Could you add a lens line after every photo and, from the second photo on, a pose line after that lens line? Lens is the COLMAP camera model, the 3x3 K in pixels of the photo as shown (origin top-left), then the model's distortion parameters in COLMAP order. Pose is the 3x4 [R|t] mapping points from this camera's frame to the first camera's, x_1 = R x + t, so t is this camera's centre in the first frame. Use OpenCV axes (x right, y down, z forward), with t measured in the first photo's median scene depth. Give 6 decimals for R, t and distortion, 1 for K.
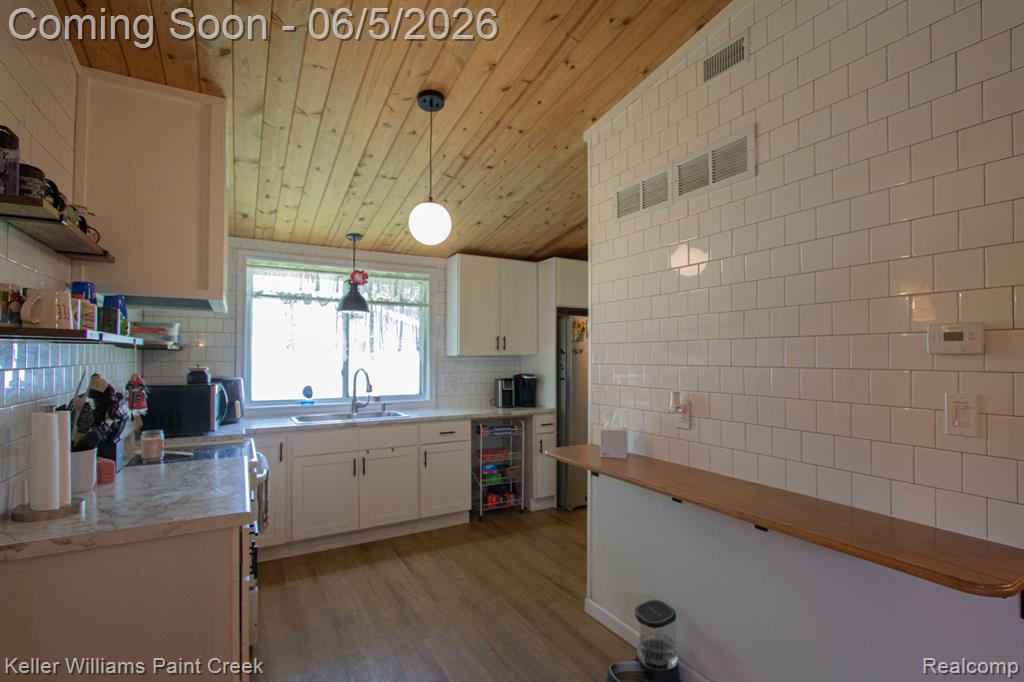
lens RADIAL K [[483.8, 0, 518.1], [0, 483.8, 351.4], [0, 0, 1]] dist [-0.018157, 0.000053]
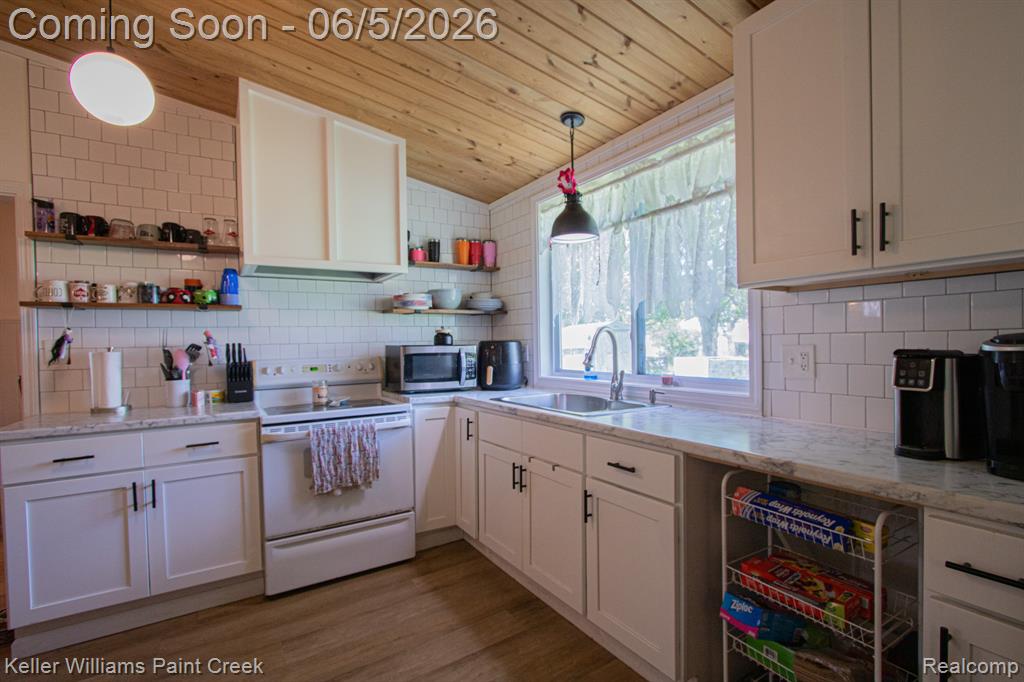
lens RADIAL K [[471.9, 0, 514.9], [0, 471.9, 349.1], [0, 0, 1]] dist [-0.006373, 0.000314]
pose [[0.038922, 0.014525, -0.999137, 0.270696], [0.030816, 0.999401, 0.015729, 0.049549], [0.998767, -0.031402, 0.038451, 0.866448]]
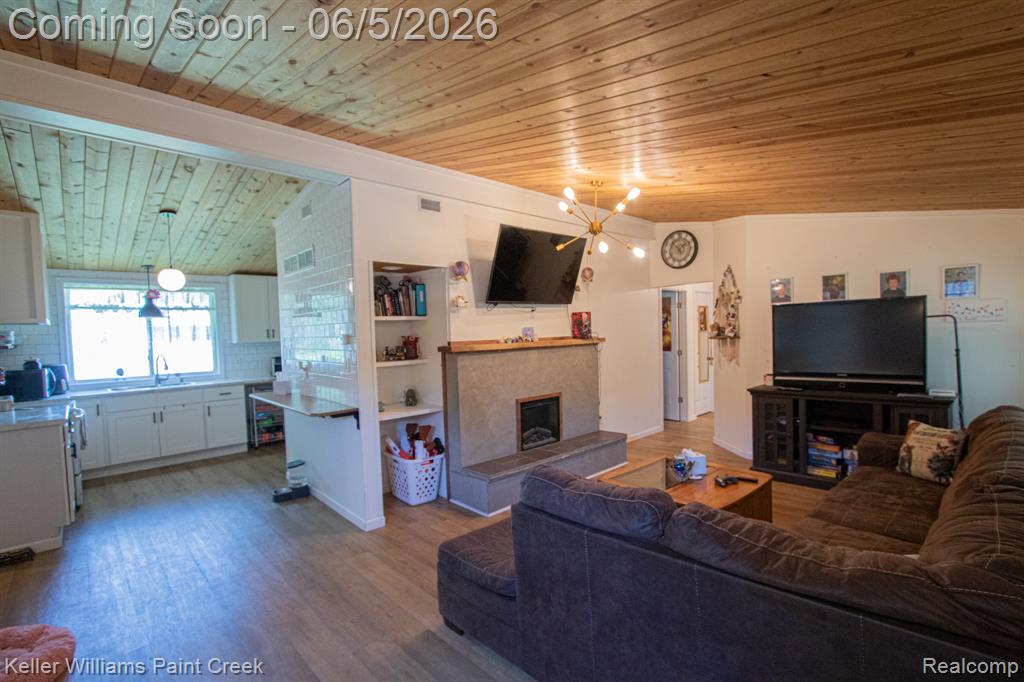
lens RADIAL K [[483.3, 0, 524.5], [0, 483.3, 350.3], [0, 0, 1]] dist [-0.009931, 0.000033]
pose [[0.972828, -0.039214, 0.228184, 0.431131], [0.026757, 0.997991, 0.057435, -0.033233], [-0.229978, -0.049769, 0.971923, -0.700944]]
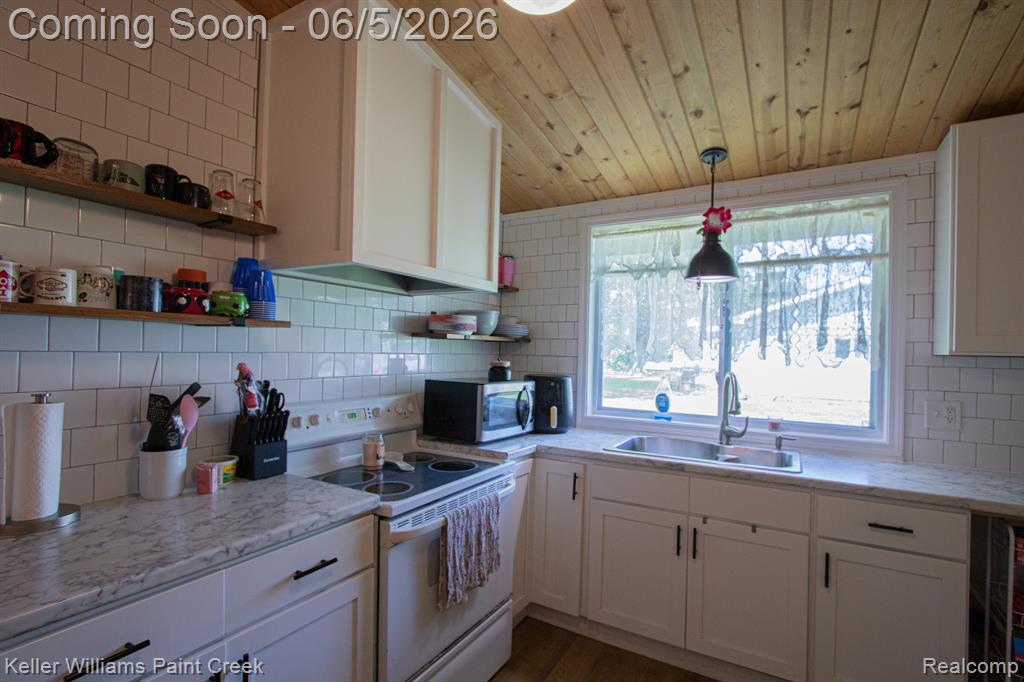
lens RADIAL K [[472.9, 0, 520.0], [0, 472.9, 350.8], [0, 0, 1]] dist [-0.011736, -0.000246]
pose [[0.499503, 0.007852, -0.866276, 0.052810], [-0.011133, 0.999935, 0.002644, 0.009249], [0.866240, 0.008323, 0.499558, 0.480363]]
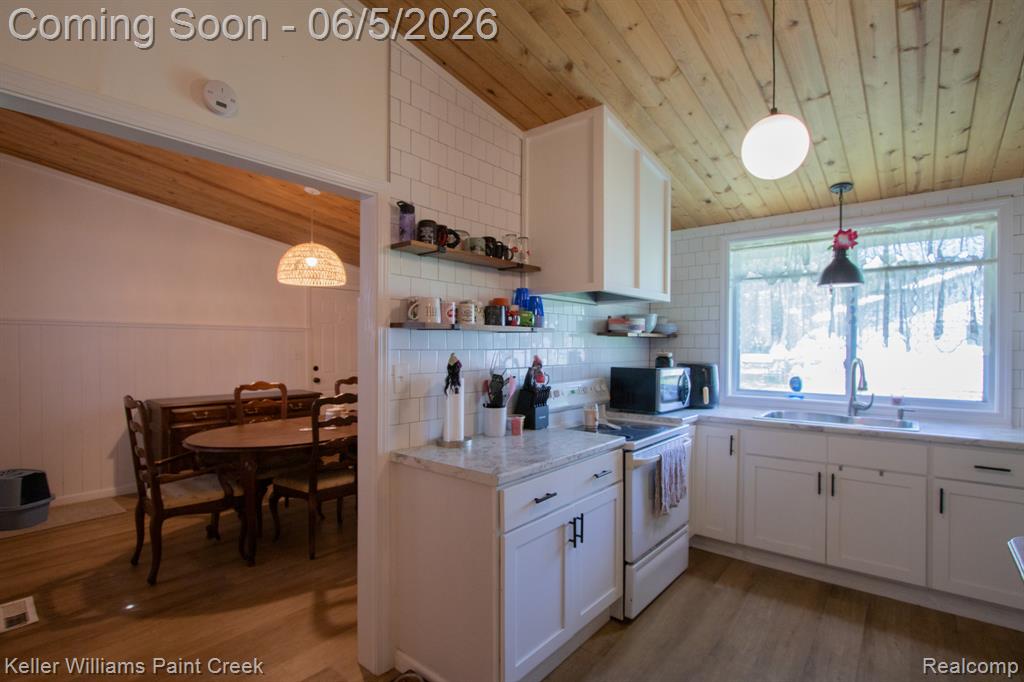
lens RADIAL K [[483.3, 0, 524.5], [0, 483.3, 350.3], [0, 0, 1]] dist [-0.009931, 0.000033]
pose [[0.357119, 0.008749, -0.934018, 0.195124], [0.009100, 0.999876, 0.012846, 0.007973], [0.934015, -0.013087, 0.356995, 0.240651]]
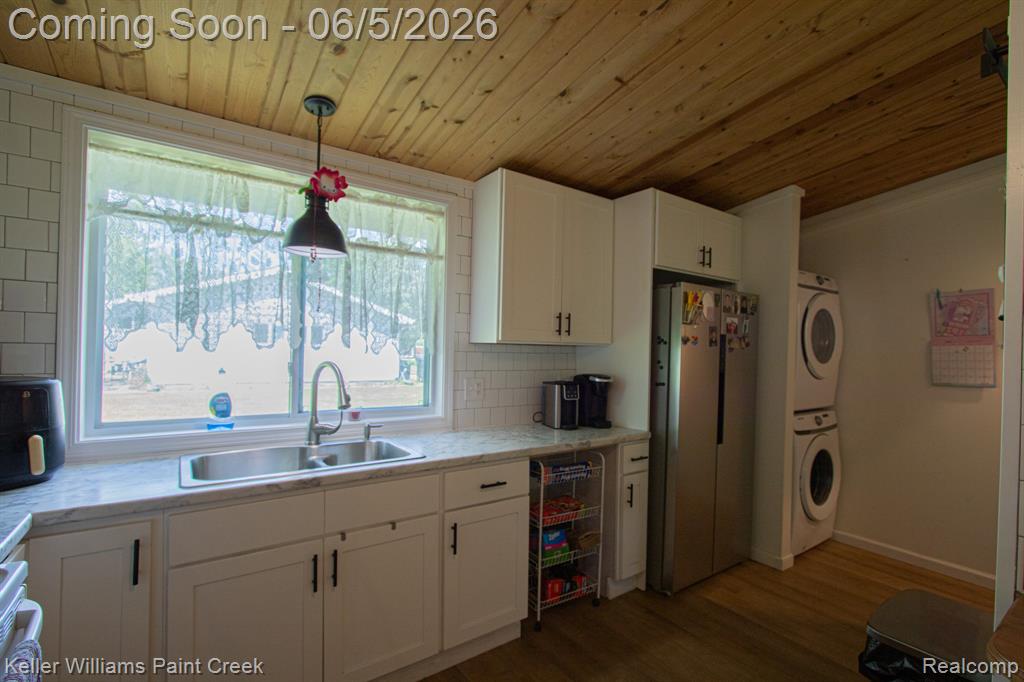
lens RADIAL K [[472.9, 0, 520.0], [0, 472.9, 350.8], [0, 0, 1]] dist [-0.011736, -0.000246]
pose [[0.994652, 0.021342, 0.101052, -0.168257], [-0.022988, 0.999621, 0.015148, 0.009899], [-0.100690, -0.017390, 0.994766, 0.463234]]
